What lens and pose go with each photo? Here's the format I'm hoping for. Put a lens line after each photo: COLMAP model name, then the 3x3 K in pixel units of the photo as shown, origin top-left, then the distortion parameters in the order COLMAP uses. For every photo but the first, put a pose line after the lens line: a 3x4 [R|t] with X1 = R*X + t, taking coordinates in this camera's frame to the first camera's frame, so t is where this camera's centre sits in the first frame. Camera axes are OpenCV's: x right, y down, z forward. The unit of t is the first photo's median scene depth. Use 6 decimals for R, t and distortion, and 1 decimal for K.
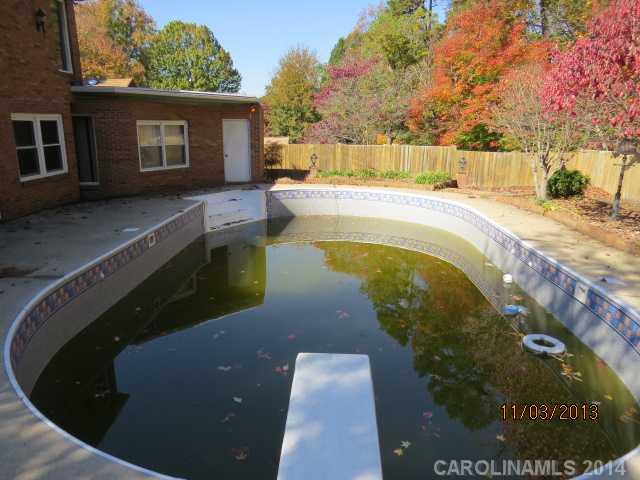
lens RADIAL K [[460.3, 0, 320.0], [0, 460.3, 240.0], [0, 0, 1]] dist [-0.004286, 0.000536]
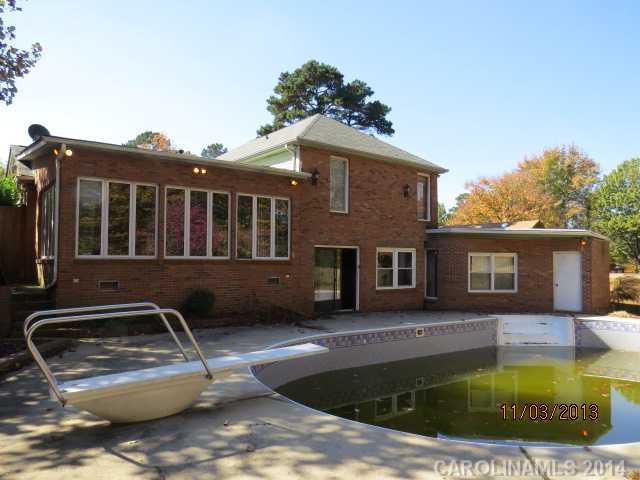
lens RADIAL K [[460.3, 0, 320.0], [0, 460.3, 240.0], [0, 0, 1]] dist [-0.004286, 0.000536]
pose [[0.605039, -0.029824, -0.795637, 0.355274], [-0.204546, 0.959936, -0.191529, 0.037174], [0.769473, 0.278628, 0.574698, -0.071295]]
